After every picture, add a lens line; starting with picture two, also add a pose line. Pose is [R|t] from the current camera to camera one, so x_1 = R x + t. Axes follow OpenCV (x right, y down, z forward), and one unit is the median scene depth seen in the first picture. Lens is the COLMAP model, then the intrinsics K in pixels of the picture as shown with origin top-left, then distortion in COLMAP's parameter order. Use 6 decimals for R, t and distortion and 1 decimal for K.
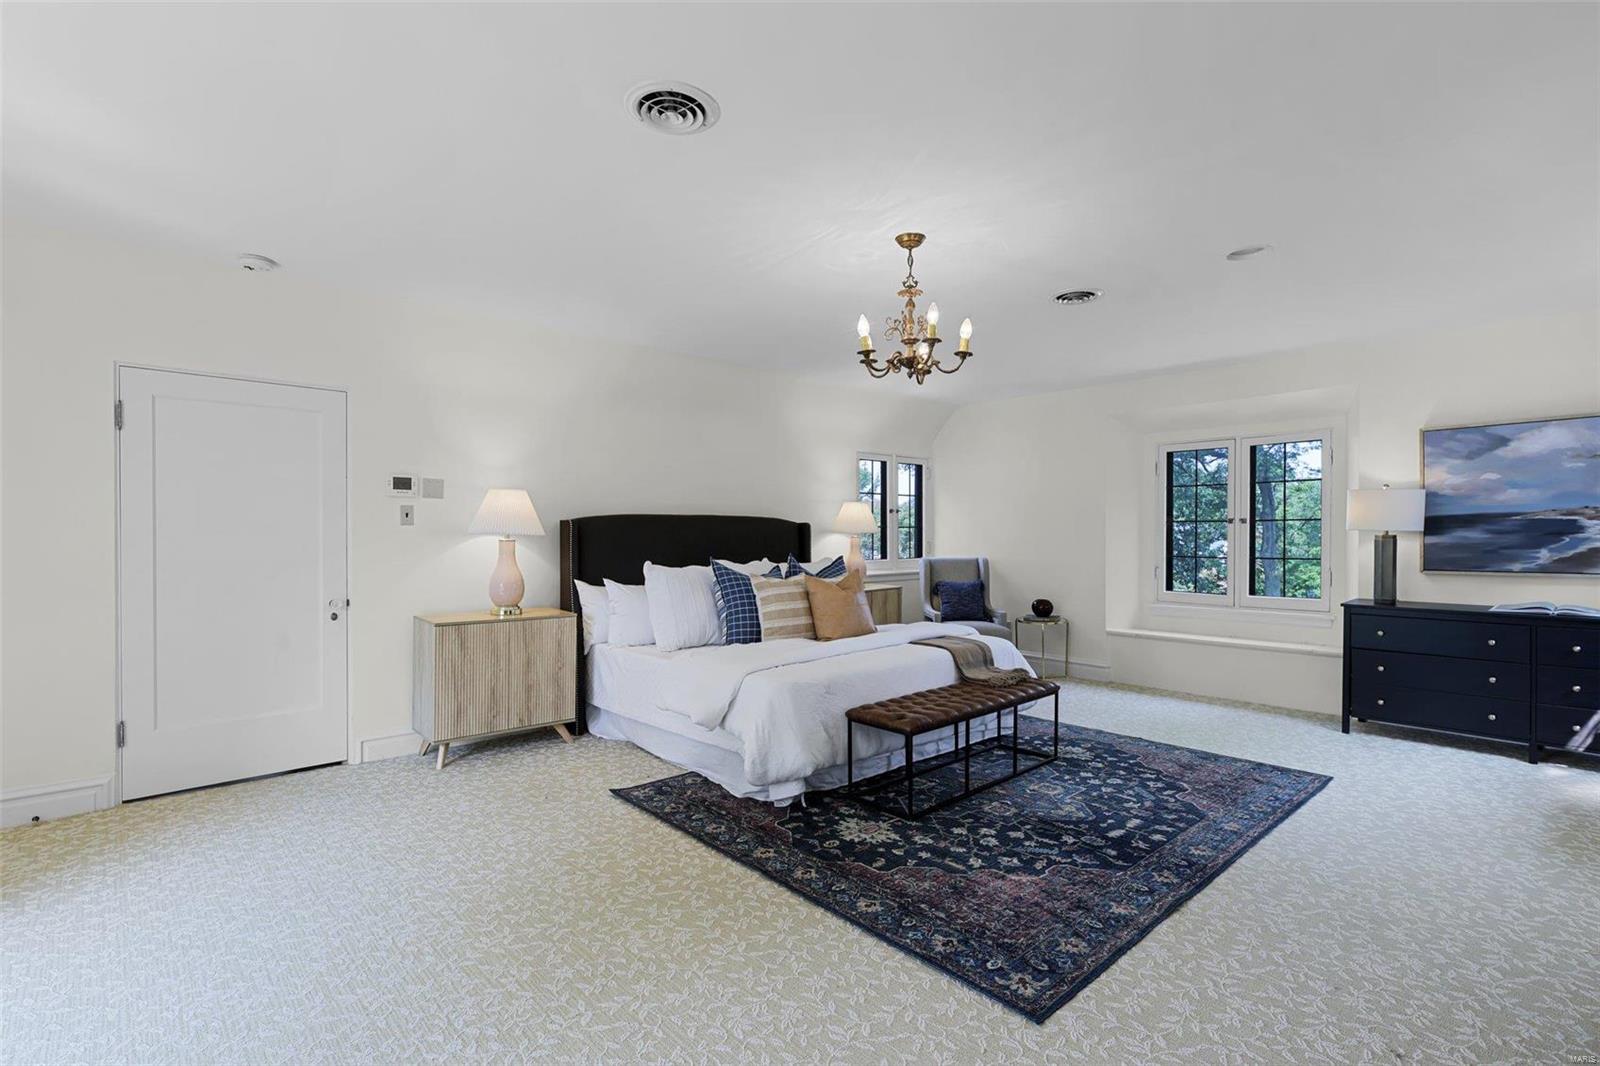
lens RADIAL K [[740.1, 0, 803.1], [0, 740.1, 529.0], [0, 0, 1]] dist [0.004664, 0.000626]
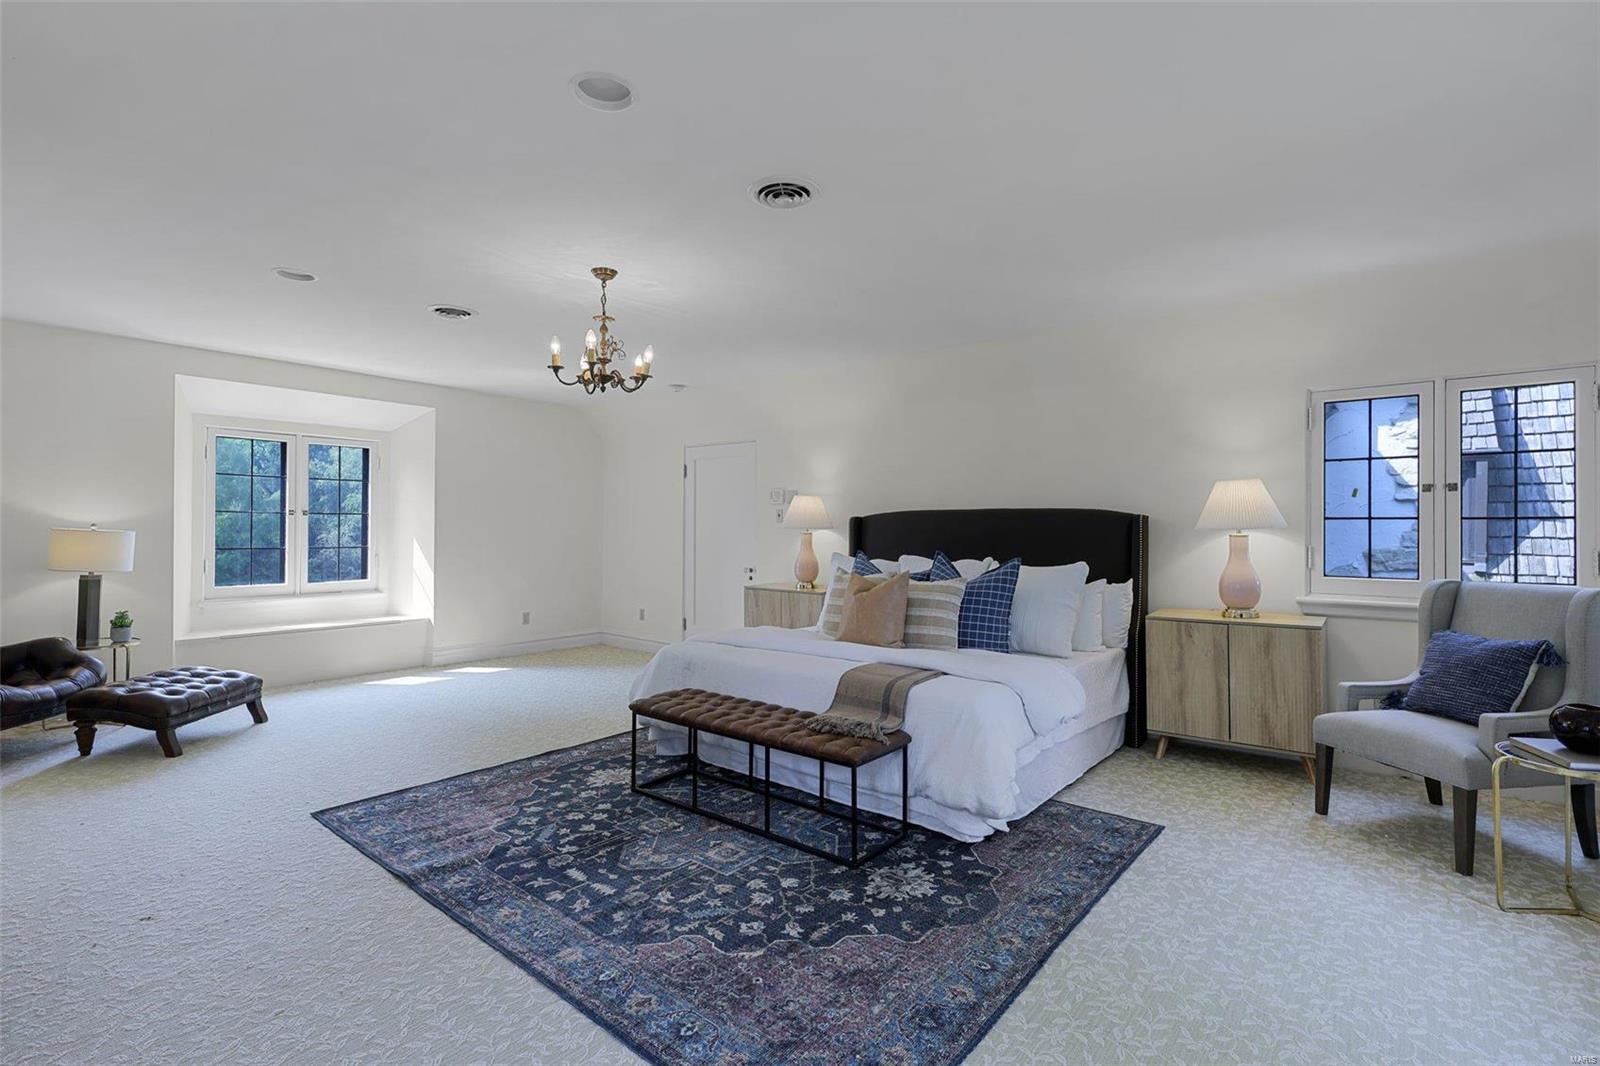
lens RADIAL K [[740.1, 0, 810.0], [0, 740.1, 548.7], [0, 0, 1]] dist [0.004664, 0.000626]
pose [[0.145963, 0.028764, -0.988872, 1.091245], [0.004121, 0.999551, 0.029683, 0.003963], [0.989282, -0.008408, 0.145779, 0.956796]]
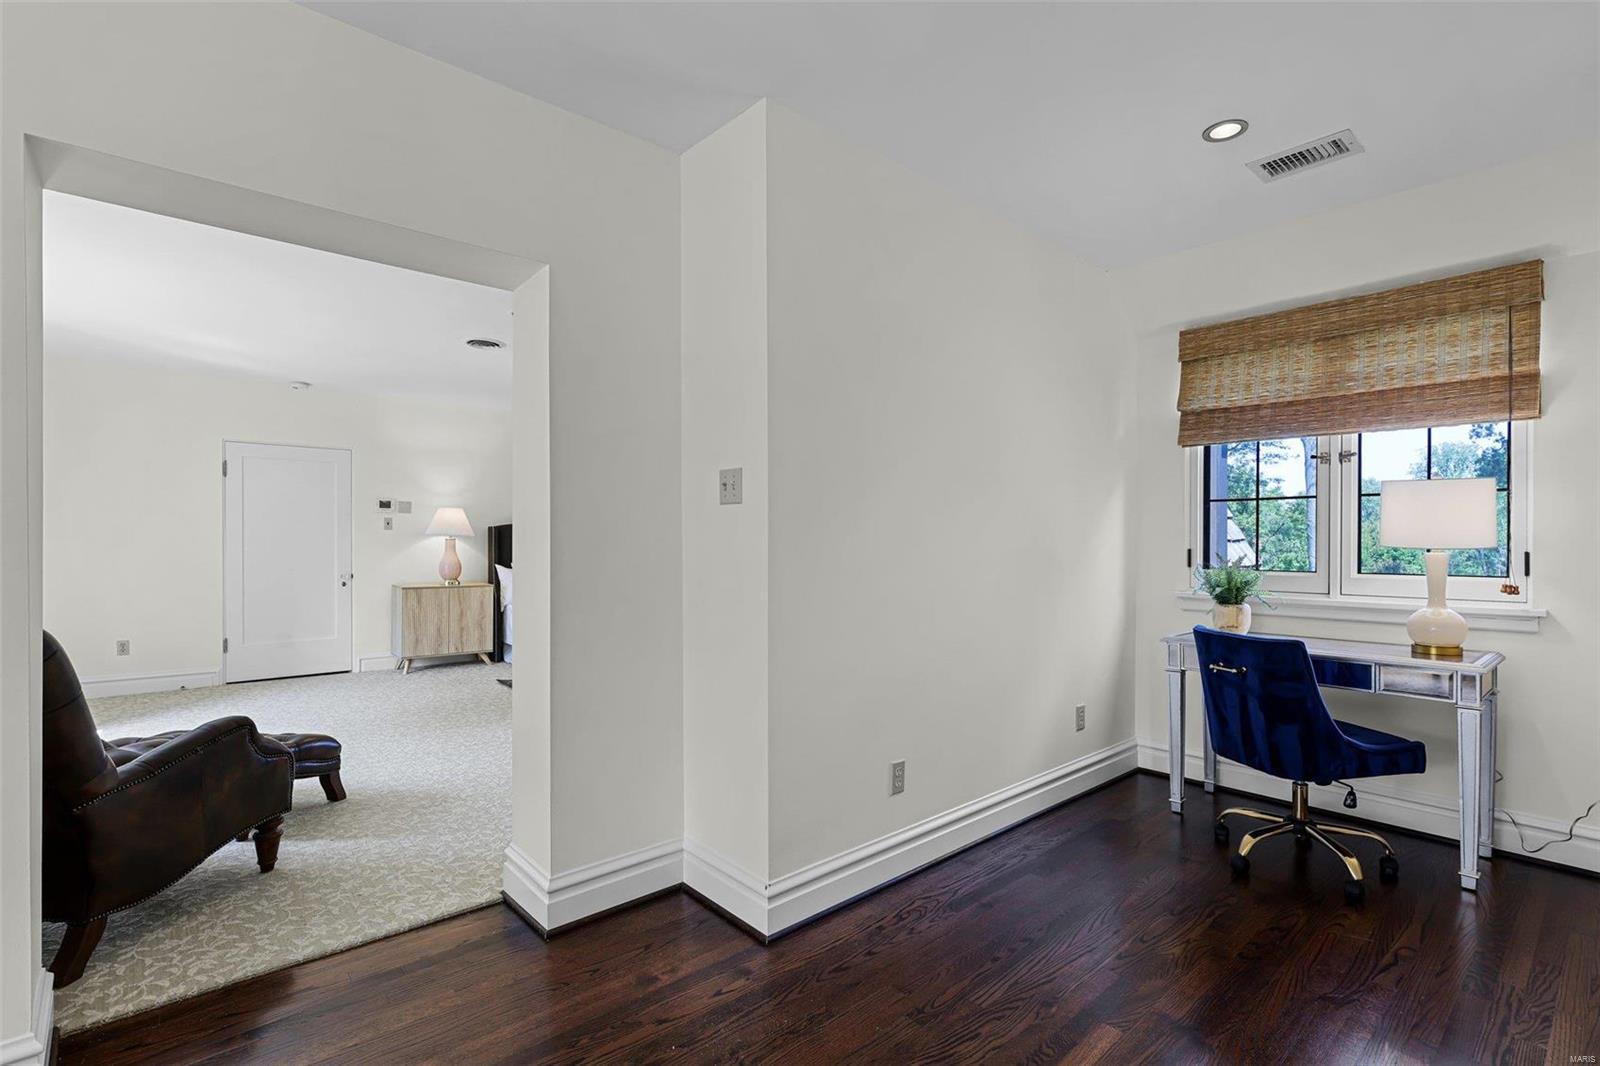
lens RADIAL K [[740.1, 0, 805.6], [0, 740.1, 534.2], [0, 0, 1]] dist [0.004664, 0.000626]
pose [[0.999872, -0.003551, -0.015614, 0.473599], [0.003446, 0.999971, -0.006737, 0.021583], [0.015637, 0.006682, 0.999855, -0.713207]]
